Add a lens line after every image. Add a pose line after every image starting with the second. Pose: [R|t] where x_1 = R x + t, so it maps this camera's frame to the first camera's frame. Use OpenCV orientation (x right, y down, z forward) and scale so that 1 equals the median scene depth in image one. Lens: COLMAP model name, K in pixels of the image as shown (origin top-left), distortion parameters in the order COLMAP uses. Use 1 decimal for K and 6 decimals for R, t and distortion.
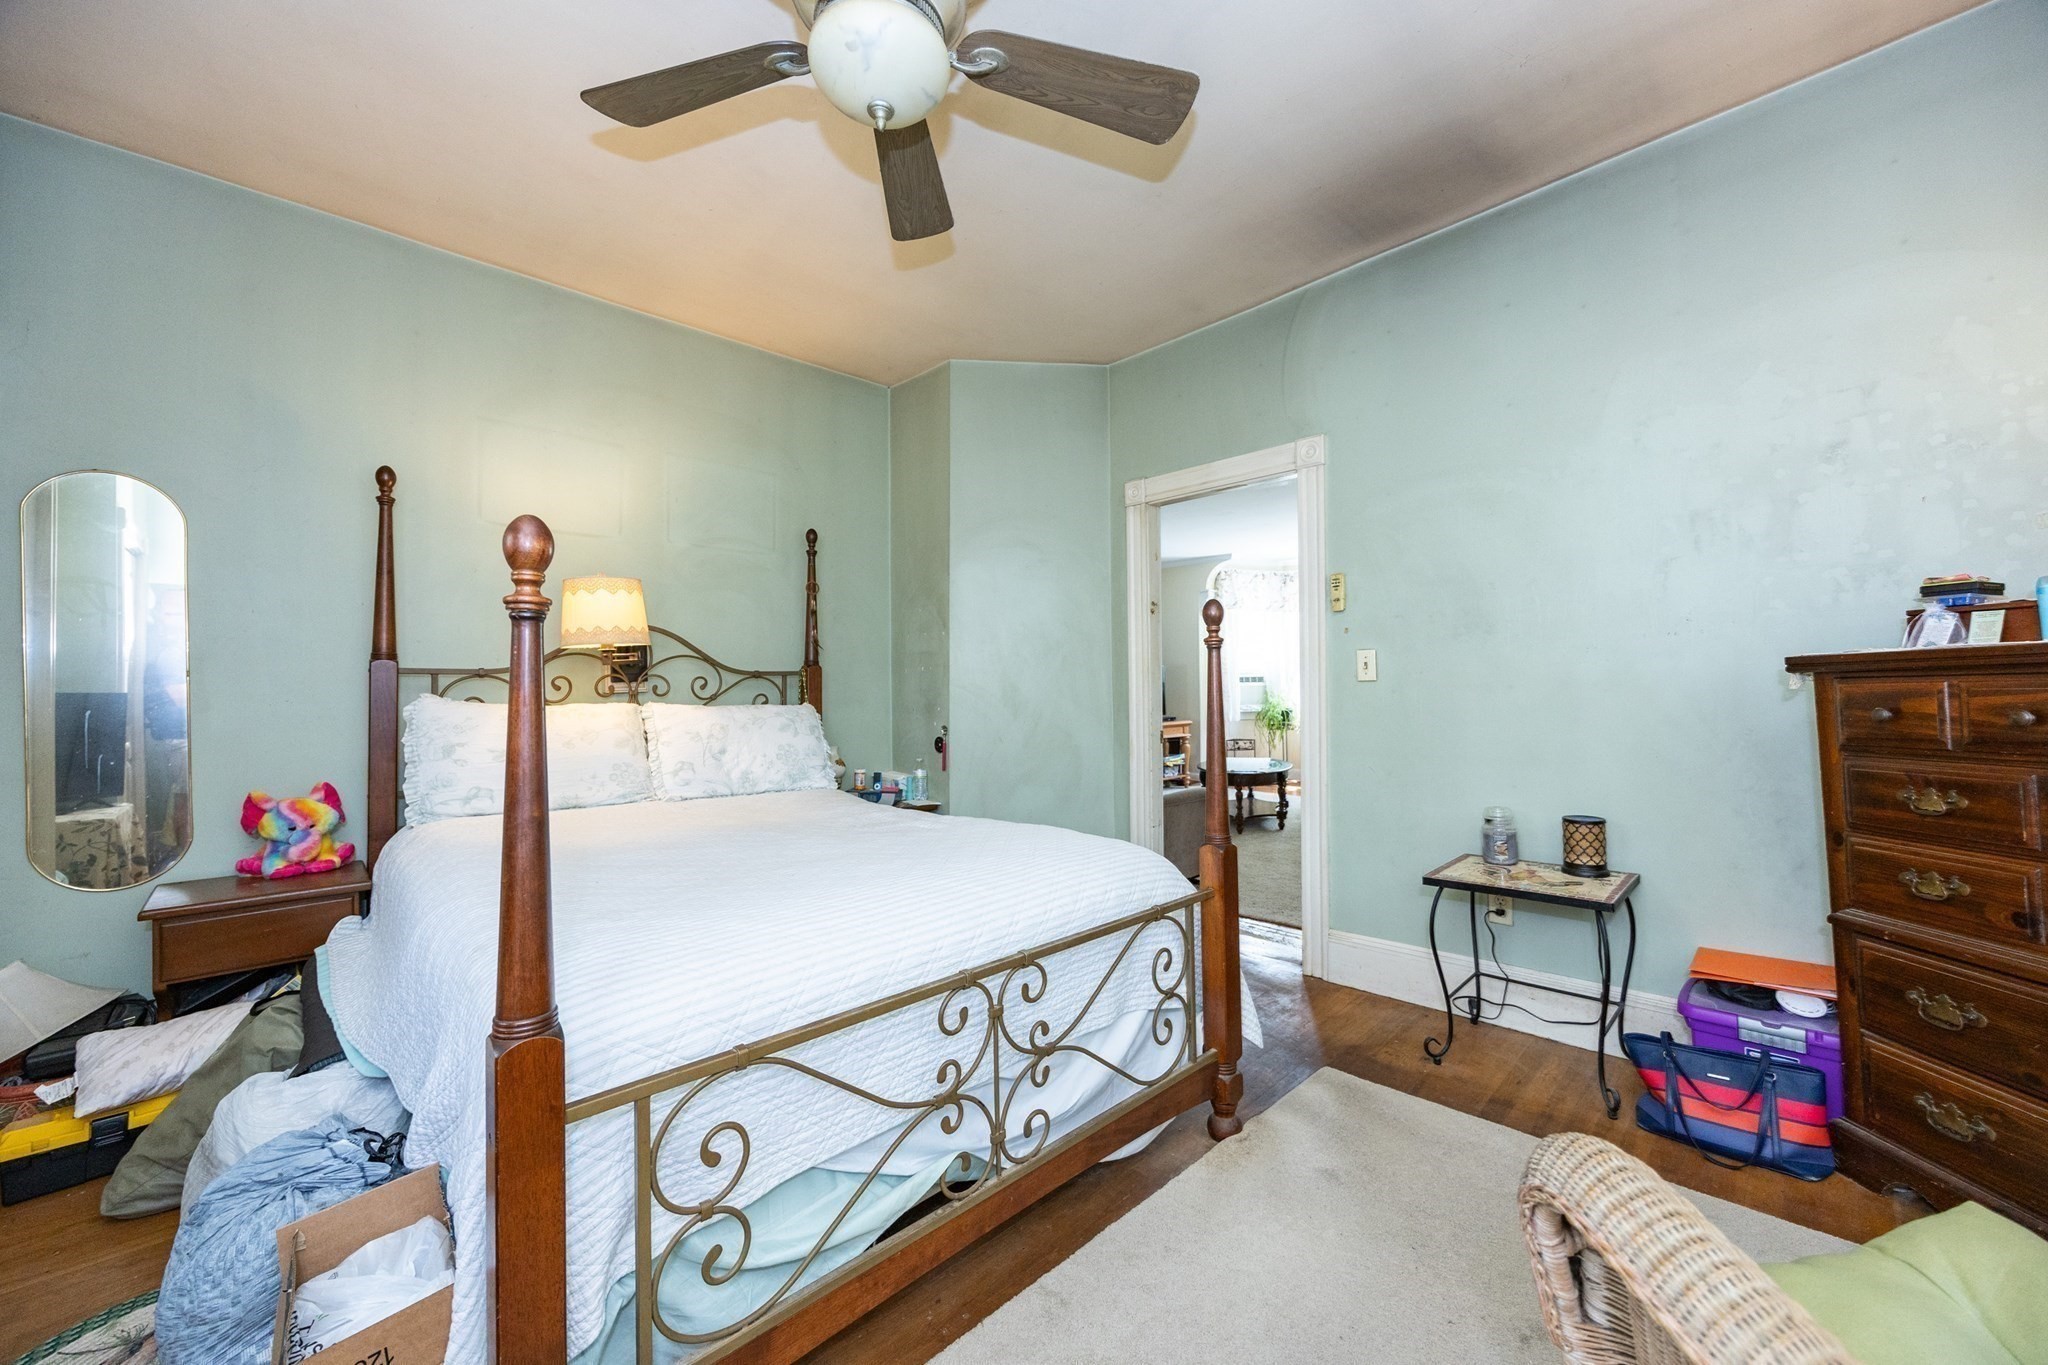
lens RADIAL K [[791.6, 0, 1040.7], [0, 791.6, 678.5], [0, 0, 1]] dist [0.002267, 0.000345]
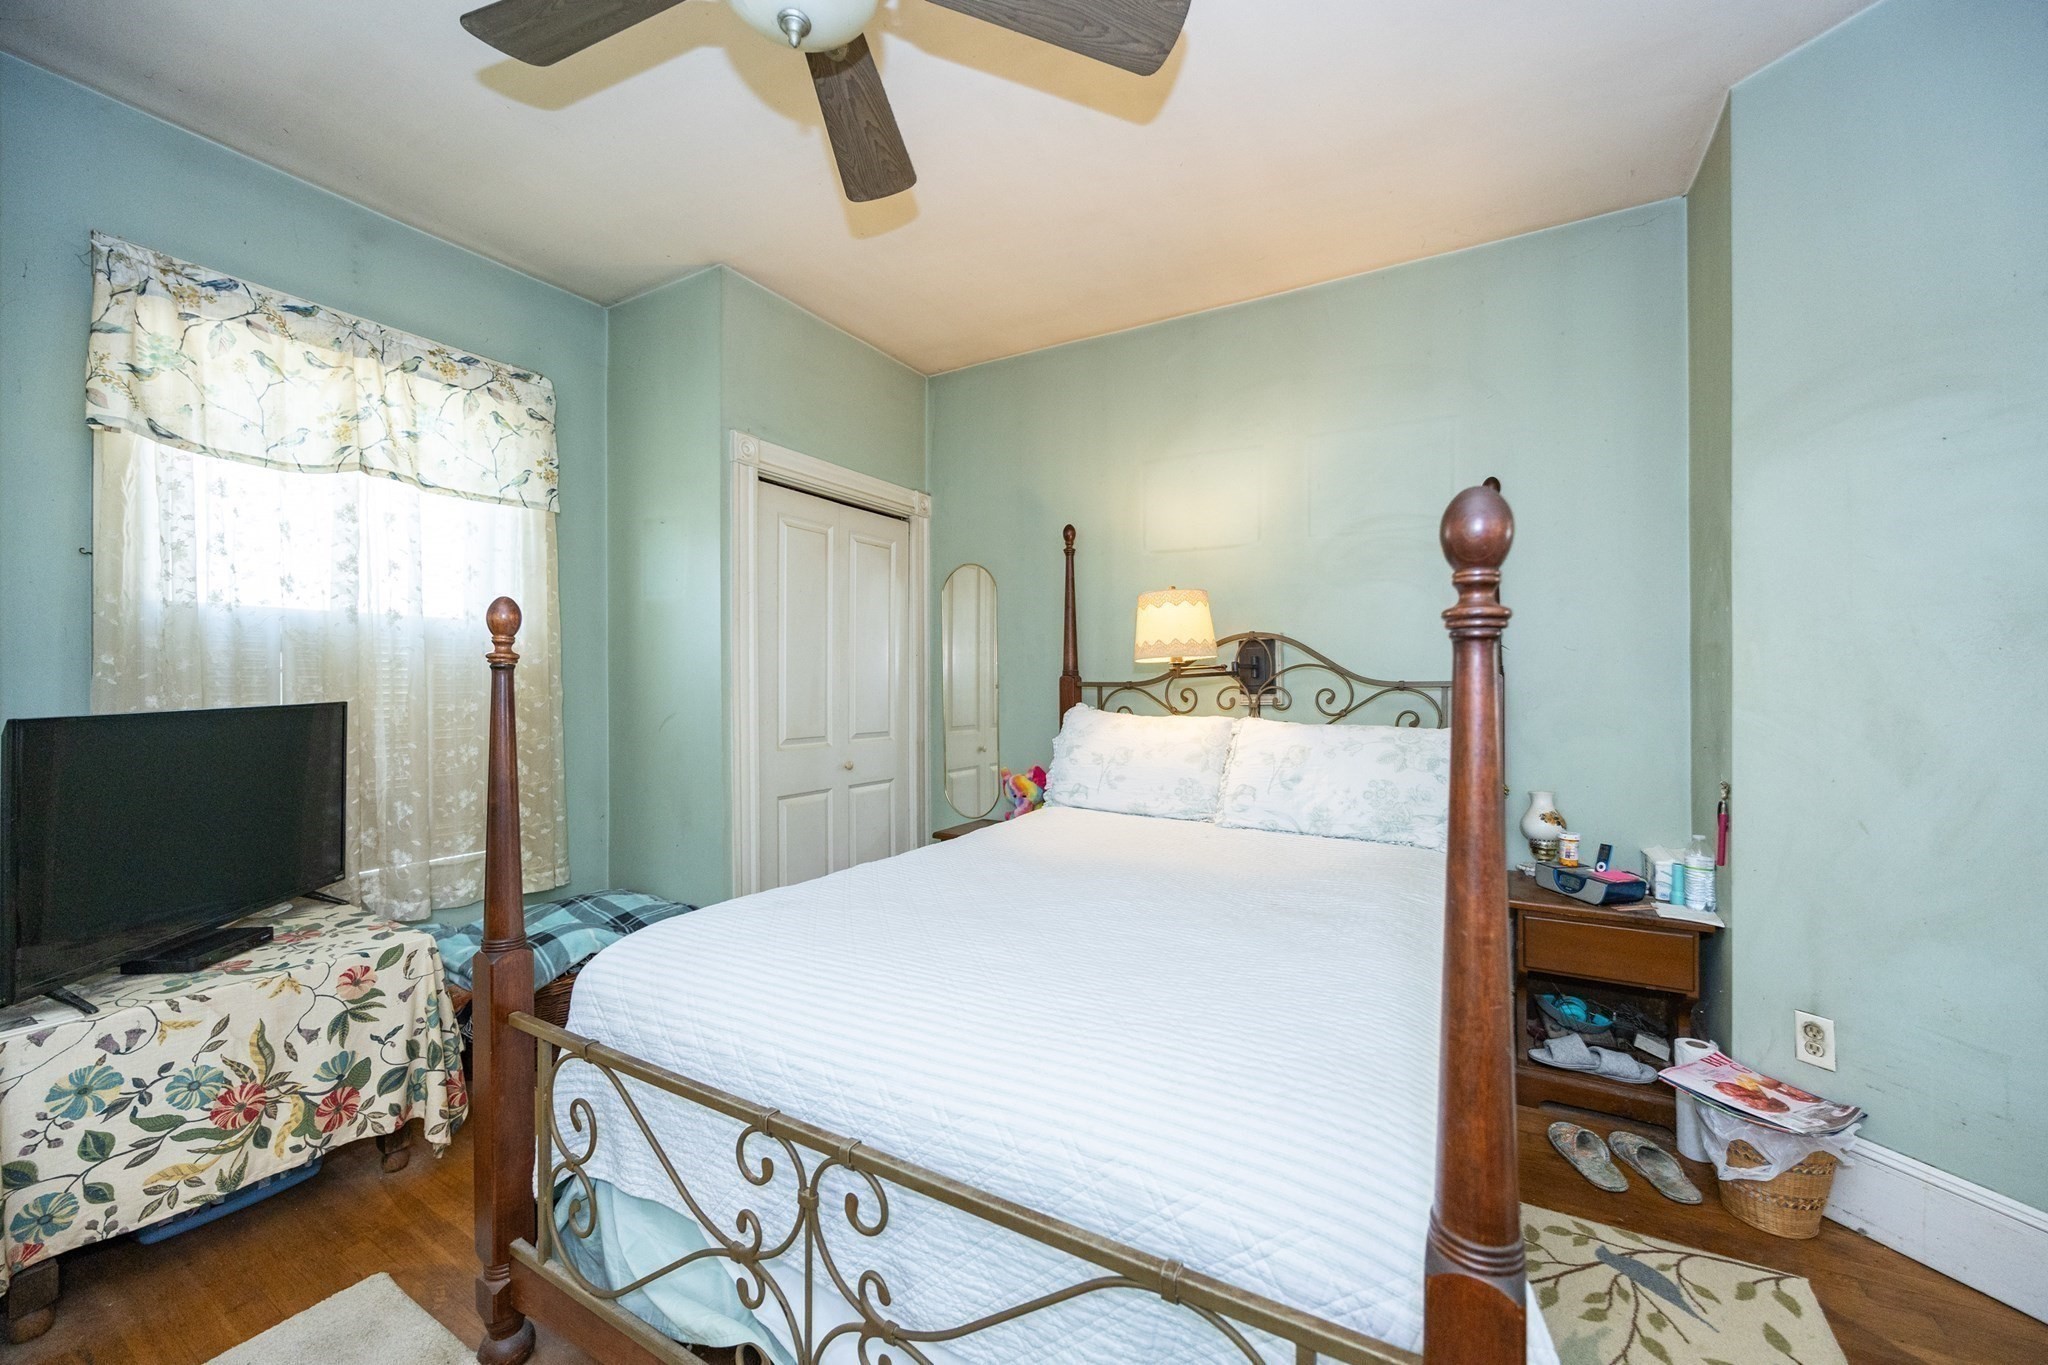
lens RADIAL K [[791.6, 0, 1034.9], [0, 791.6, 683.4], [0, 0, 1]] dist [0.002267, 0.000345]
pose [[0.259695, 0.004345, -0.965681, 0.372997], [0.006606, 0.999958, 0.006276, -0.018294], [0.965668, -0.008009, 0.259655, 0.573584]]
